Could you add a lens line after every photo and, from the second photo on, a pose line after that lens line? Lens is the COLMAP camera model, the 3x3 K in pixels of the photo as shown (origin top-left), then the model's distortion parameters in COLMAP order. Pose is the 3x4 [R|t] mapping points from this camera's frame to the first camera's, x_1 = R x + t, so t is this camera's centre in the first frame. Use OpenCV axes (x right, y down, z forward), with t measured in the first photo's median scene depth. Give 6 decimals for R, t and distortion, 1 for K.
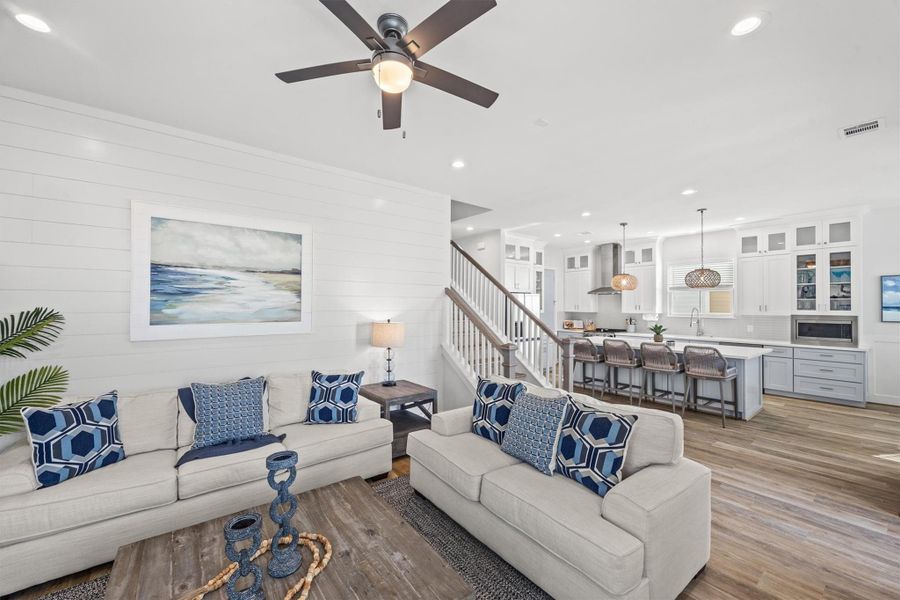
lens RADIAL K [[330.3, 0, 469.4], [0, 330.3, 303.7], [0, 0, 1]] dist [0.001482, 0.000235]
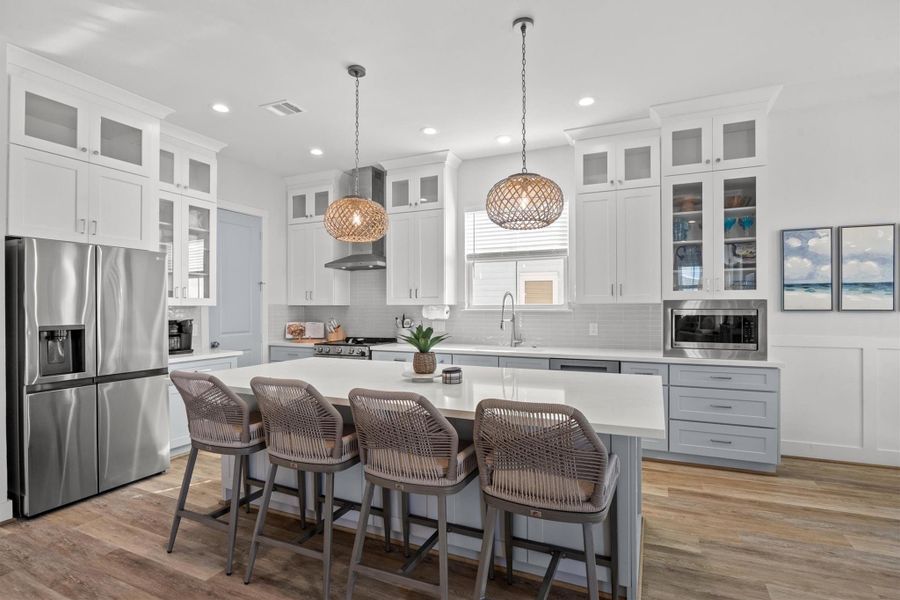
lens RADIAL K [[464.0, 0, 443.4], [0, 464.0, 301.4], [0, 0, 1]] dist [-0.002485, 0.000140]
pose [[0.896348, 0.001005, 0.443350, 0.372829], [-0.000026, 0.999998, -0.002212, 0.039248], [-0.443351, 0.001971, 0.896346, 0.546333]]
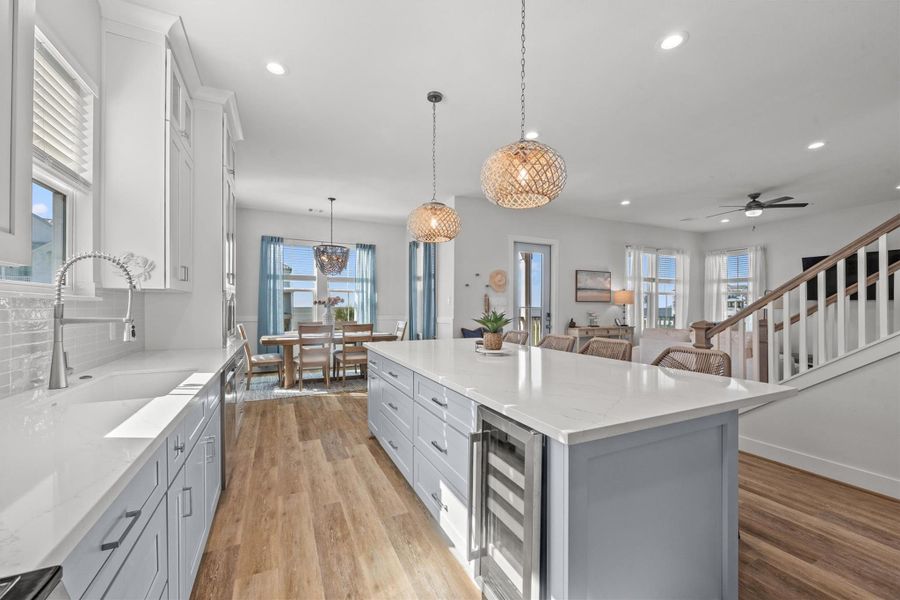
lens RADIAL K [[369.1, 0, 456.4], [0, 369.1, 307.5], [0, 0, 1]] dist [0.000839, -0.000156]
pose [[-0.977488, -0.005141, 0.210929, 0.541090], [-0.005833, 0.999979, -0.002658, 0.063853], [-0.210911, -0.003829, -0.977498, 1.571967]]
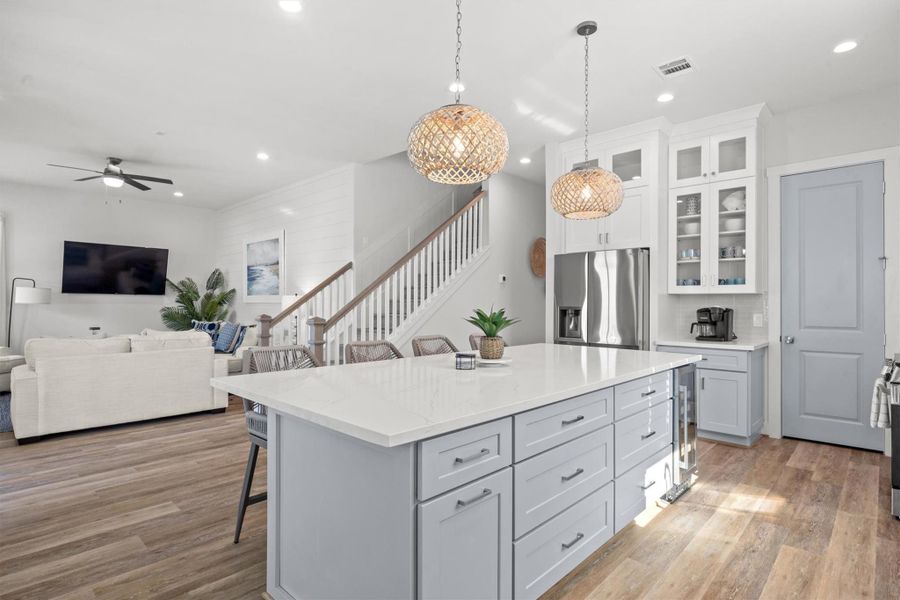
lens RADIAL K [[464.0, 0, 455.2], [0, 464.0, 300.6], [0, 0, 1]] dist [-0.002485, 0.000140]
pose [[0.153682, -0.007156, -0.988095, 1.094900], [0.004133, 0.999970, -0.006599, 0.062249], [0.988112, -0.003070, 0.153707, 0.932951]]
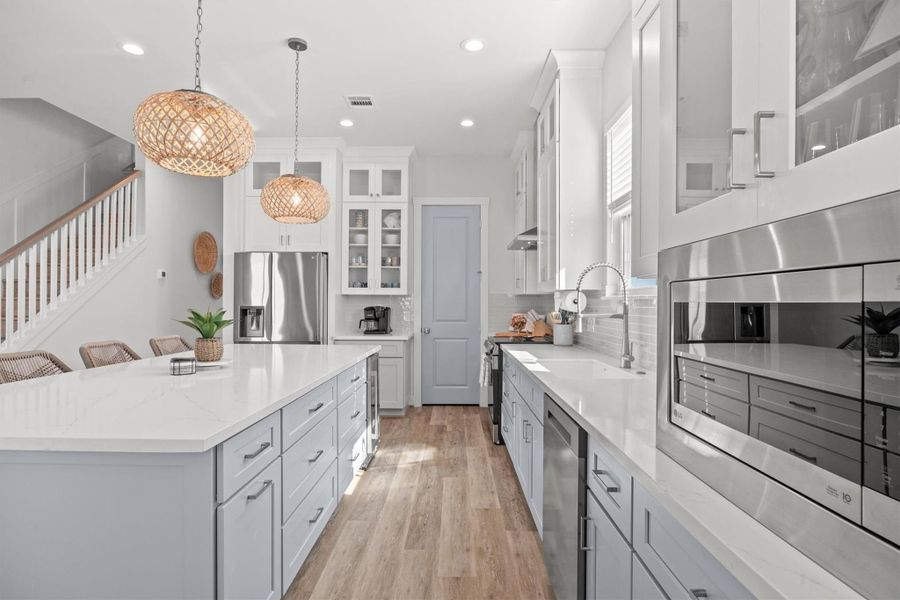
lens RADIAL K [[464.0, 0, 447.3], [0, 464.0, 303.2], [0, 0, 1]] dist [-0.002485, 0.000140]
pose [[0.776666, 0.000846, -0.629912, 1.093443], [0.001538, 0.999994, 0.003239, 0.061331], [0.629911, -0.003484, 0.776660, 0.832602]]
